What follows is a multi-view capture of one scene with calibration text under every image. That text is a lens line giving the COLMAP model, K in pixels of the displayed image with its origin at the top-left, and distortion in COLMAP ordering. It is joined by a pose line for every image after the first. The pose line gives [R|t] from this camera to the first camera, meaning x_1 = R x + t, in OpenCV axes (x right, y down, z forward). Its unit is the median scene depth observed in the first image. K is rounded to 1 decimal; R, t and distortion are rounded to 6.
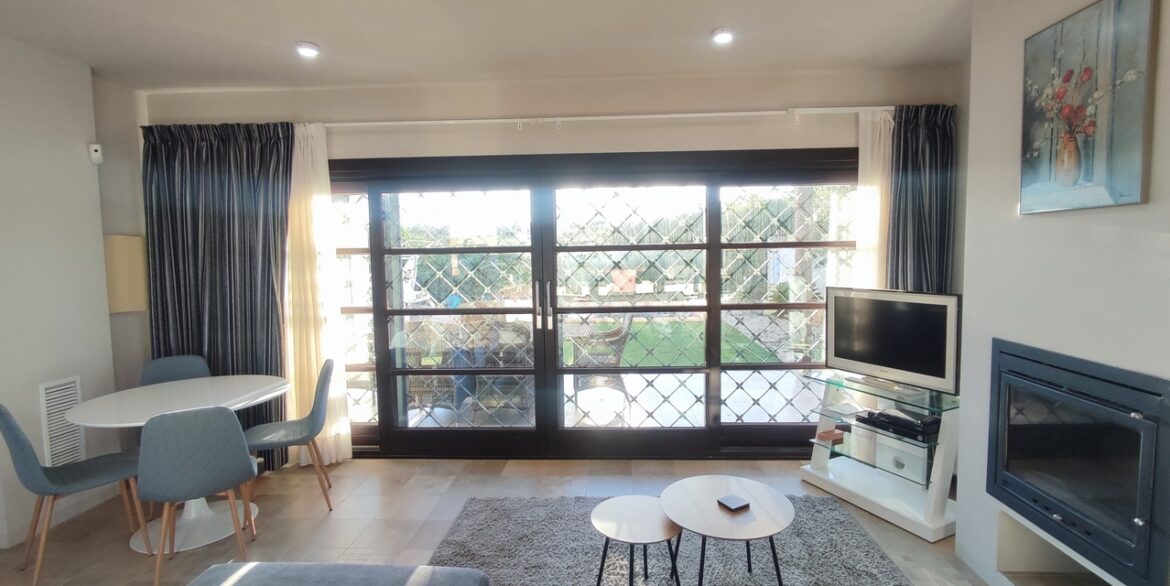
lens RADIAL K [[535.1, 0, 595.6], [0, 535.1, 285.1], [0, 0, 1]] dist [-0.014990, 0.010245]
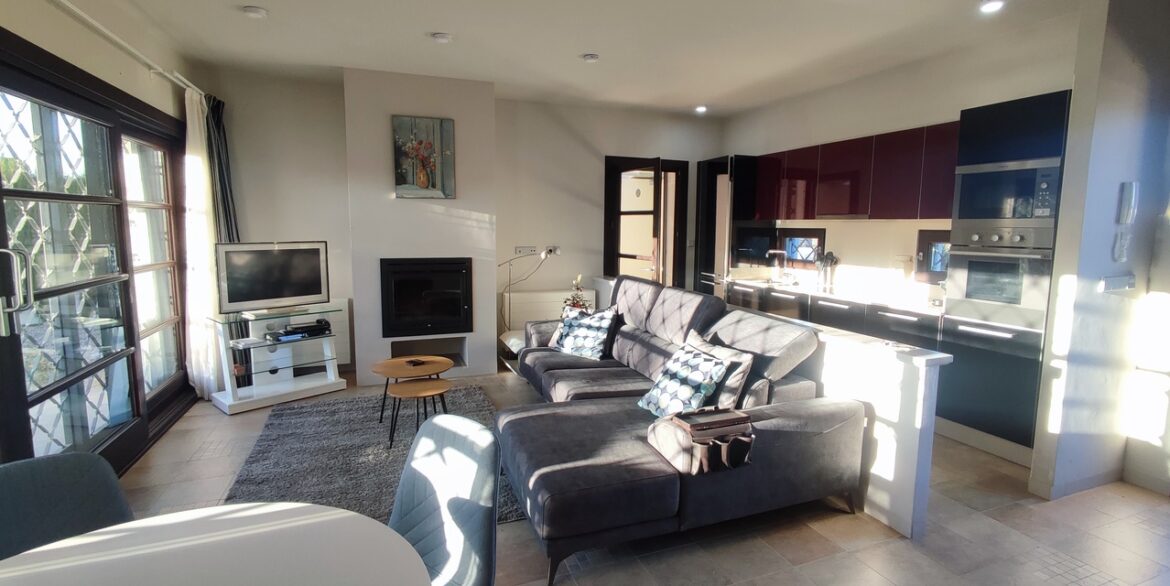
lens RADIAL K [[535.1, 0, 595.6], [0, 535.1, 285.1], [0, 0, 1]] dist [-0.014990, 0.010245]
pose [[-0.423652, -0.088717, 0.901470, -0.915957], [0.057939, 0.990500, 0.124708, -0.003452], [-0.903970, 0.105063, -0.414488, 0.730659]]
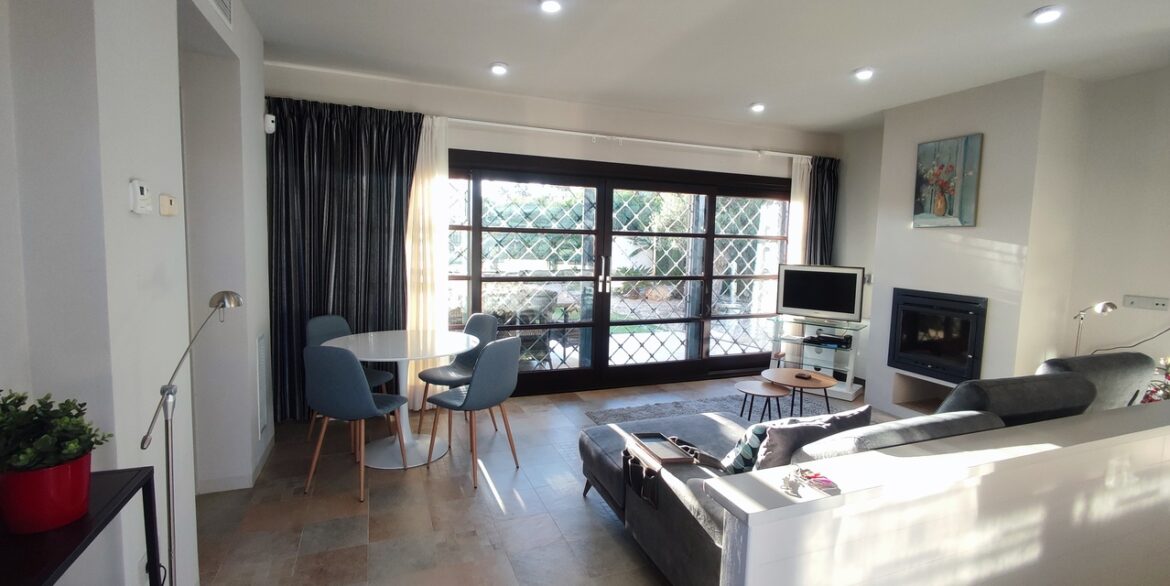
lens RADIAL K [[535.1, 0, 595.6], [0, 535.1, 285.1], [0, 0, 1]] dist [-0.014990, 0.010245]
pose [[0.905998, 0.002745, 0.423272, -0.740849], [-0.011877, 0.999750, 0.018938, 0.042076], [-0.423114, -0.022185, 0.905805, -0.227158]]
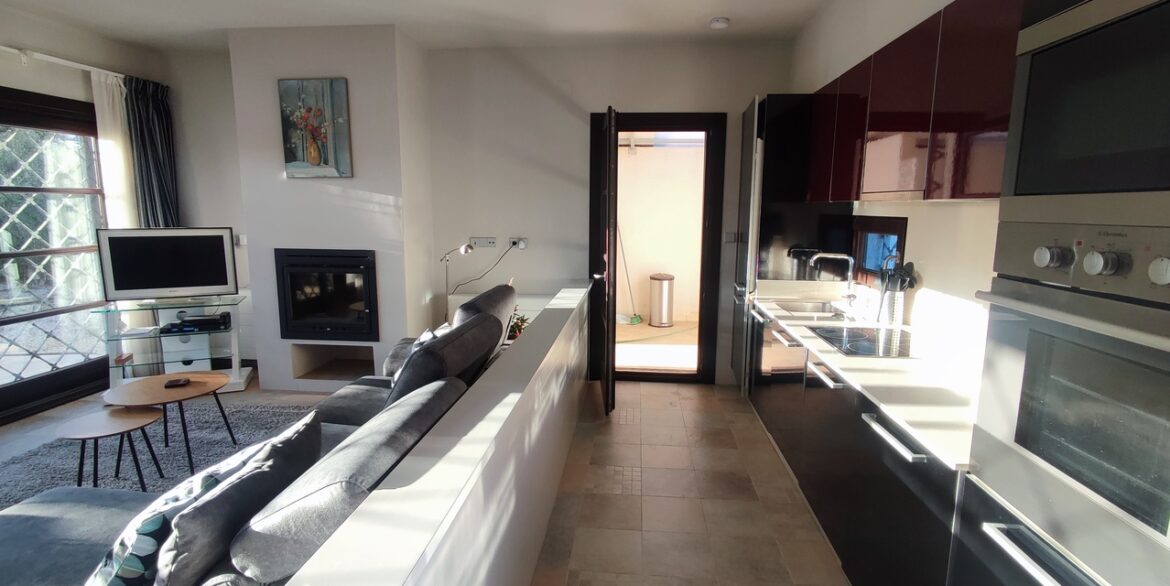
lens RADIAL K [[529.3, 0, 601.9], [0, 529.3, 288.0], [0, 0, 1]] dist [-0.015448, -0.000848]
pose [[0.018543, -0.137190, 0.990371, -0.619874], [0.057147, 0.989068, 0.135940, 0.035498], [-0.998194, 0.054076, 0.026181, -0.064036]]
